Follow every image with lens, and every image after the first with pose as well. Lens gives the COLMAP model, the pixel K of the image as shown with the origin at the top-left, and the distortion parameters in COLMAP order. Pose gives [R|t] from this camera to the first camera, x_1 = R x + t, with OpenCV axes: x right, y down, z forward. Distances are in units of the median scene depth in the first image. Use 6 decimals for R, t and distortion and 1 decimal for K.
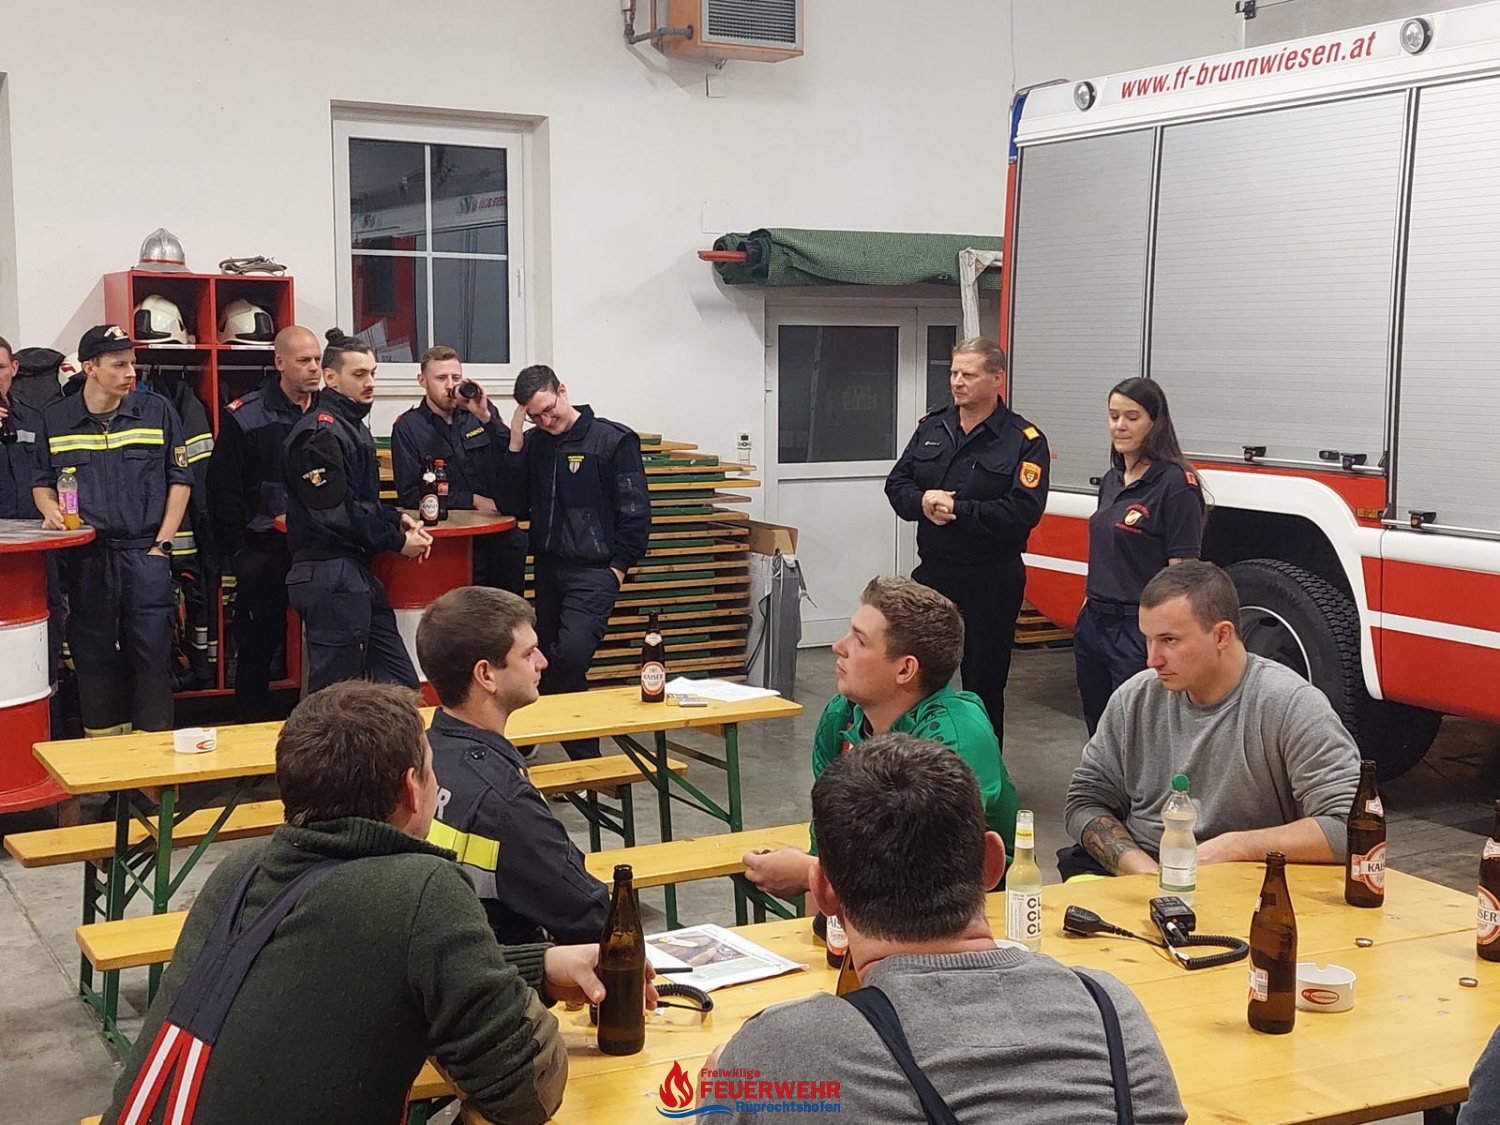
lens RADIAL K [[1921.4, 0, 767.1], [0, 1921.4, 504.8], [0, 0, 1]] dist [0.492823, -1.725146]
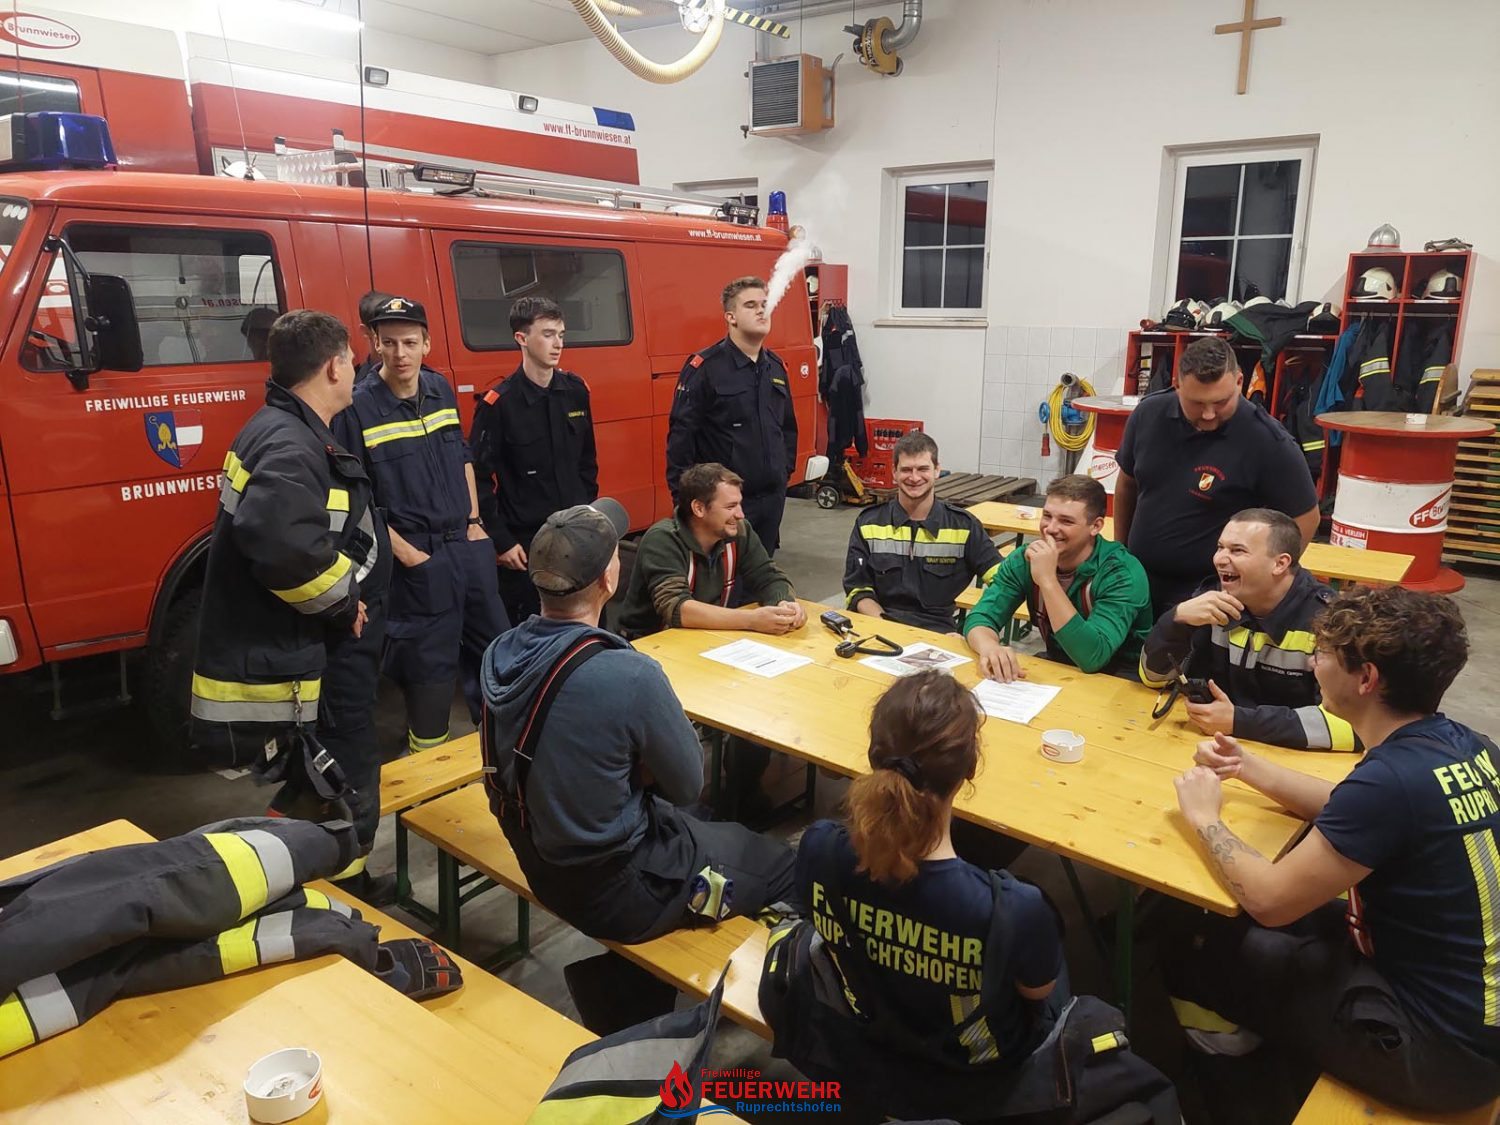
lens RADIAL K [[1099.7, 0, 750.0], [0, 1099.7, 562.5], [0, 0, 1]] dist [0.068798, -0.089217]
pose [[0.376818, 0.217371, -0.900421, 0.330004], [-0.075748, 0.976051, 0.203929, -0.018215], [0.923185, -0.008639, 0.384259, 0.182563]]
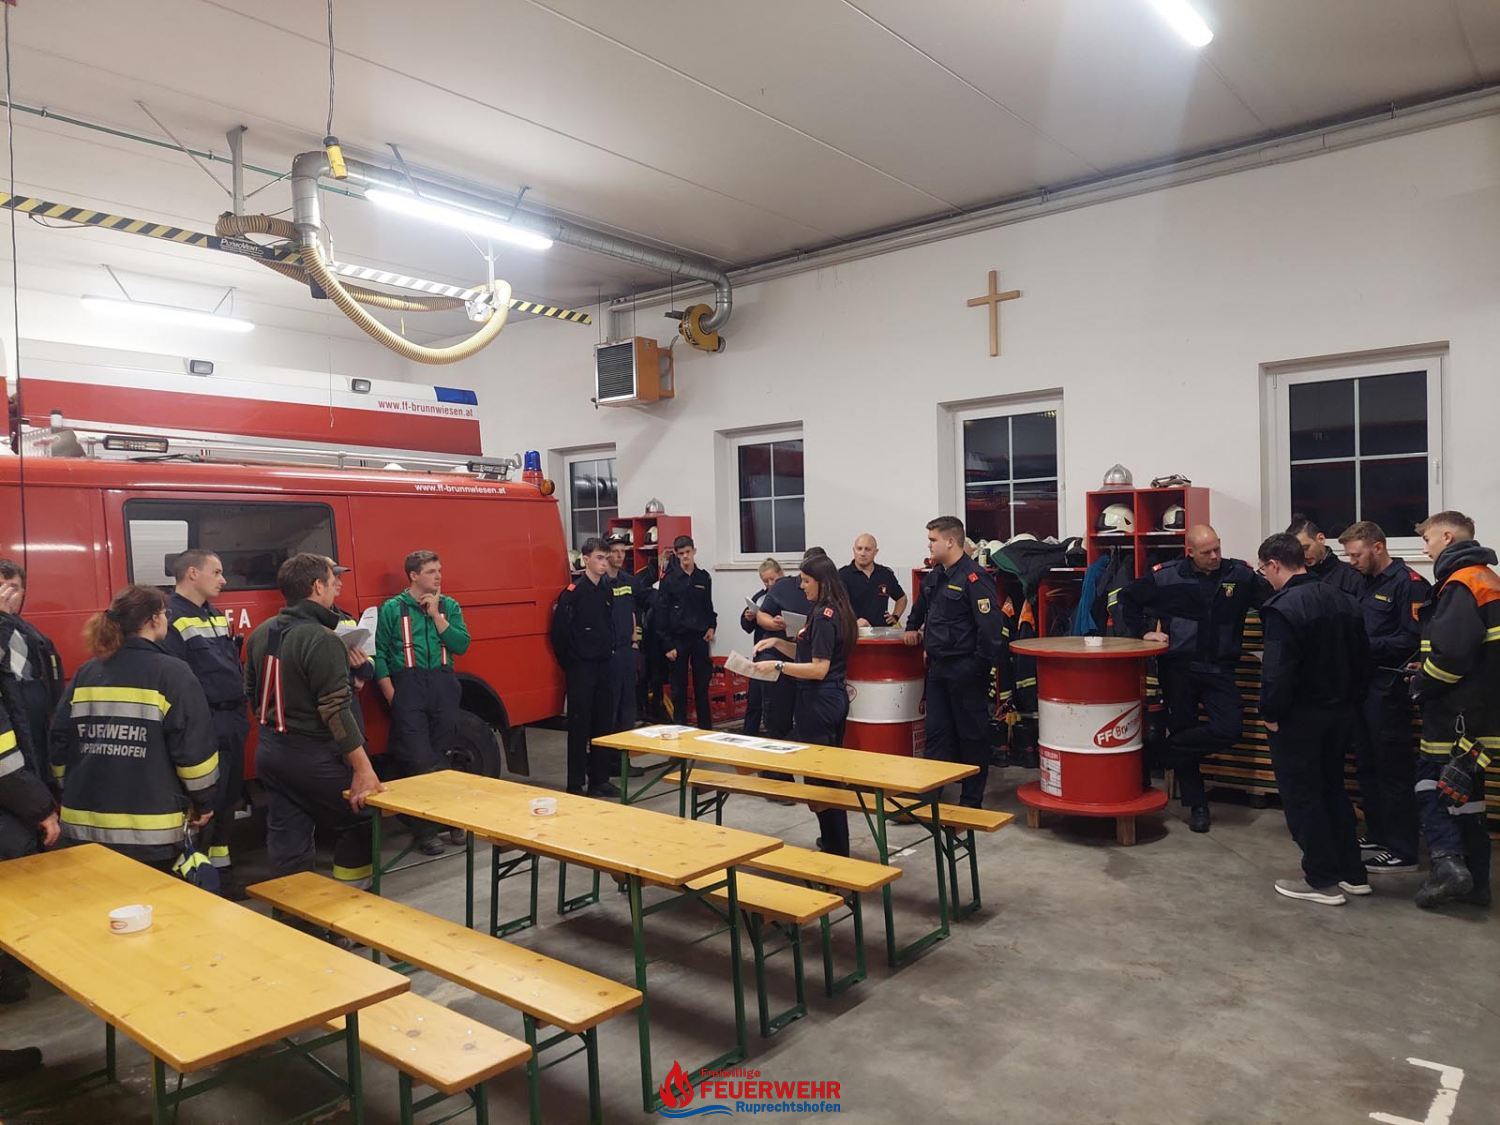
lens RADIAL K [[1099.7, 0, 750.0], [0, 1099.7, 562.5], [0, 0, 1]] dist [0.068798, -0.089217]
pose [[0.328147, -0.002668, -0.944623, 0.440209], [-0.051190, 0.998476, -0.020602, -0.020058], [0.943239, 0.055115, 0.327510, 0.378326]]
